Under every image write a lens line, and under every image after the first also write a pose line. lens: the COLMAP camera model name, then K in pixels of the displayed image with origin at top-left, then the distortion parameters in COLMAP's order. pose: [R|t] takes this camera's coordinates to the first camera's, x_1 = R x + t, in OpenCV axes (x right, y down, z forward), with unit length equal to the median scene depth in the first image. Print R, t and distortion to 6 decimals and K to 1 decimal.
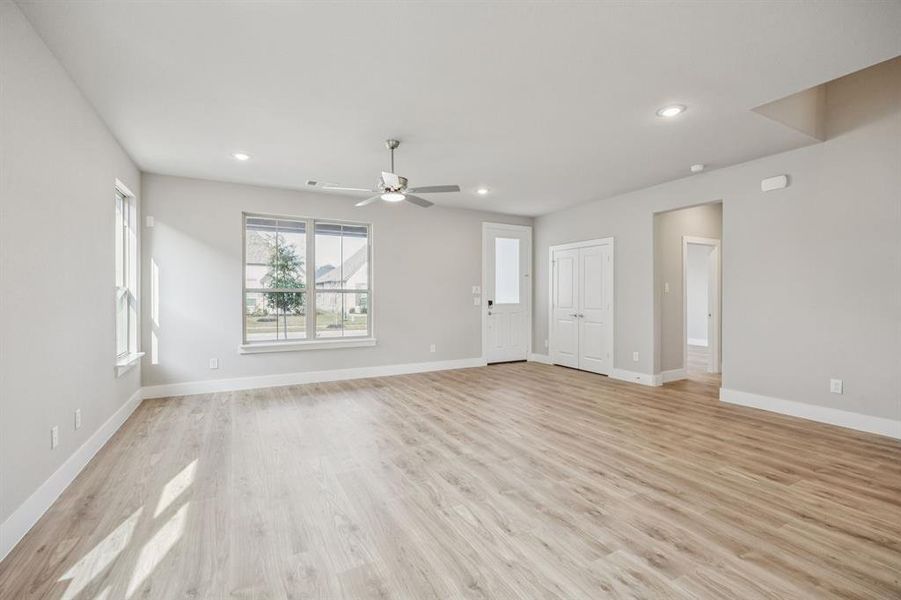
lens RADIAL K [[402.8, 0, 450.6], [0, 402.8, 297.5], [0, 0, 1]] dist [-0.012470, 0.000229]
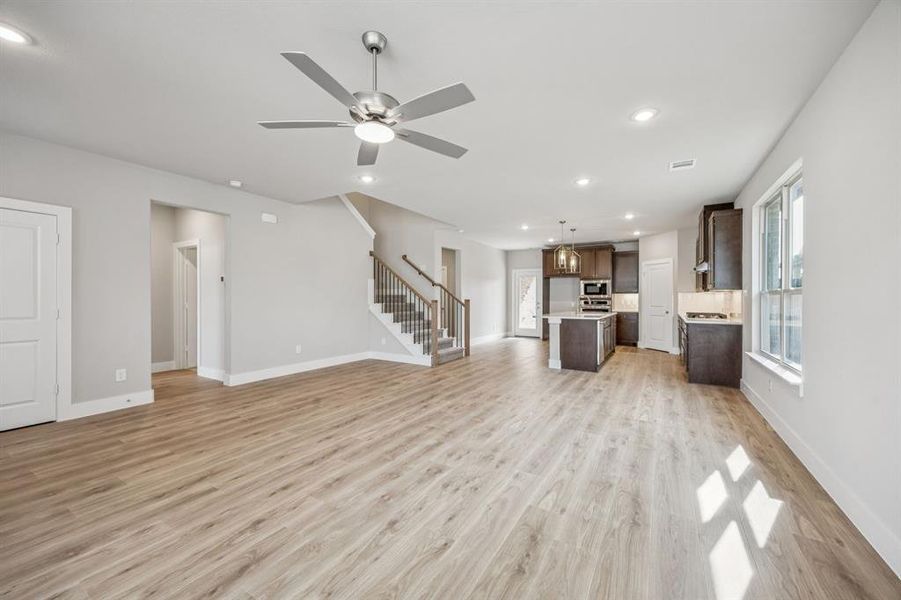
lens RADIAL K [[351.2, 0, 449.5], [0, 351.2, 302.6], [0, 0, 1]] dist [0.003980, 0.000364]
pose [[-0.506832, -0.013583, 0.861938, -0.550993], [-0.001110, 0.999885, 0.015104, -0.004585], [-0.862044, 0.006699, -0.506789, 0.994385]]
